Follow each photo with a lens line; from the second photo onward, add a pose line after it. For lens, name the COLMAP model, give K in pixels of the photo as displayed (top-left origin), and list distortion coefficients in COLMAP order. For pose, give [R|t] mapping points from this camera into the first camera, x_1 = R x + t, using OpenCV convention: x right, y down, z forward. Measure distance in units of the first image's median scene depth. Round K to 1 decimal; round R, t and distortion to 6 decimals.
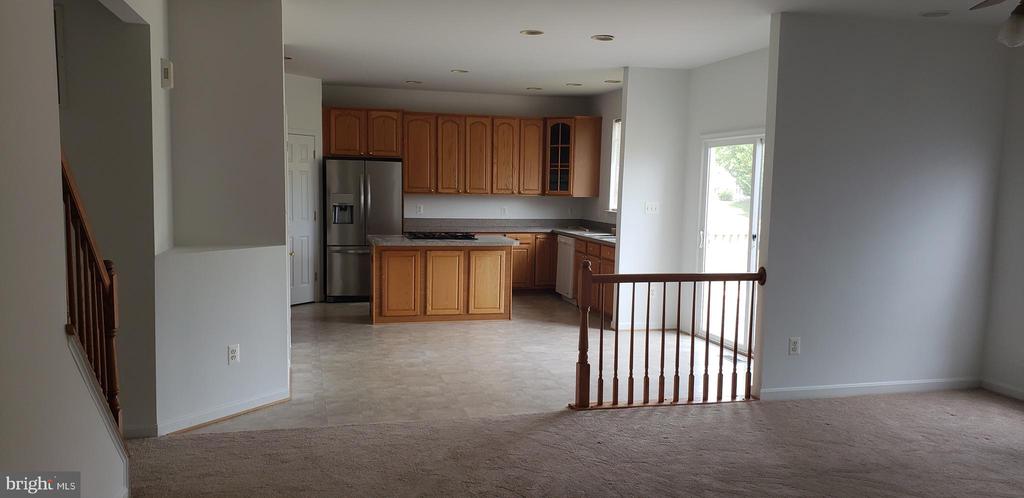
lens RADIAL K [[771.9, 0, 512.8], [0, 771.9, 275.1], [0, 0, 1]] dist [-0.005728, -0.007804]
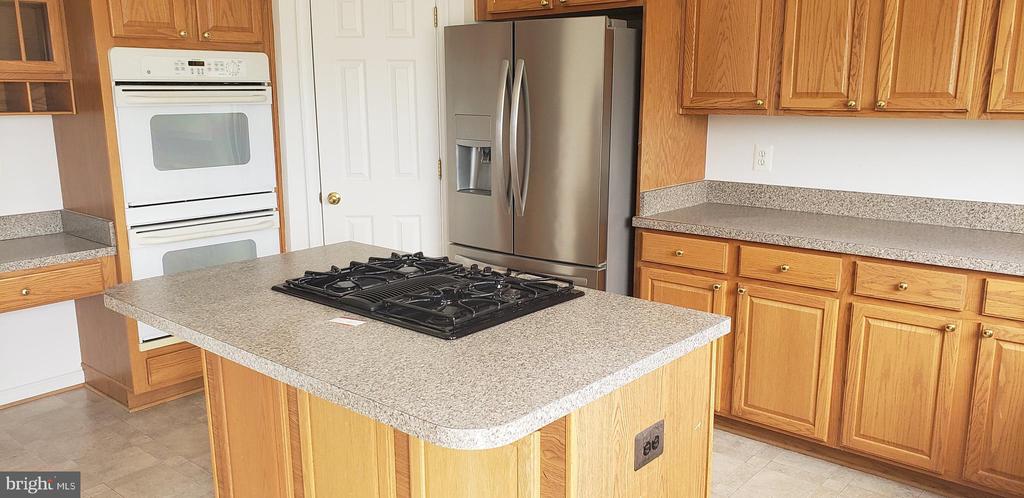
lens RADIAL K [[783.7, 0, 516.4], [0, 783.7, 252.8], [0, 0, 1]] dist [0.037794, -0.056313]
pose [[0.566985, 0.149998, -0.809956, 0.108065], [-0.077683, 0.988635, 0.128708, -0.081503], [0.820057, -0.010056, 0.572194, 0.723377]]
